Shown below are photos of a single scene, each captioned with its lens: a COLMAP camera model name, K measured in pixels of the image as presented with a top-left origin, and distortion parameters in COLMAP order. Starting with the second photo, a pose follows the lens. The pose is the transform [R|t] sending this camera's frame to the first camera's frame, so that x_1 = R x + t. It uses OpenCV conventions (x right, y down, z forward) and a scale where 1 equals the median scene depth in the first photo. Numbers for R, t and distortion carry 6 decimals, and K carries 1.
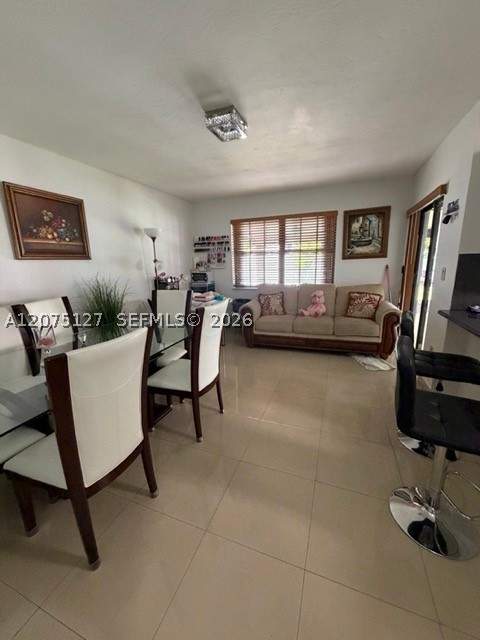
lens RADIAL K [[256.3, 0, 241.9], [0, 256.3, 320.0], [0, 0, 1]] dist [0.000974, 0.000227]
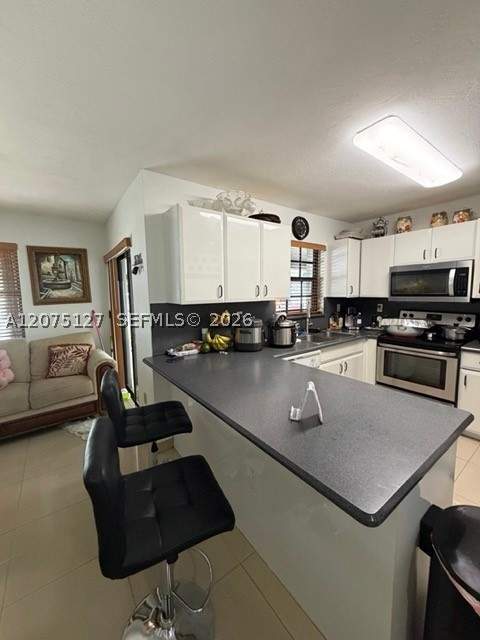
lens RADIAL K [[256.3, 0, 240.4], [0, 256.3, 319.9], [0, 0, 1]] dist [0.000974, 0.000227]
pose [[0.547203, -0.071494, 0.833941, 0.089534], [0.193792, 0.980094, -0.043136, -0.040057], [-0.814257, 0.185216, 0.550165, 0.068566]]
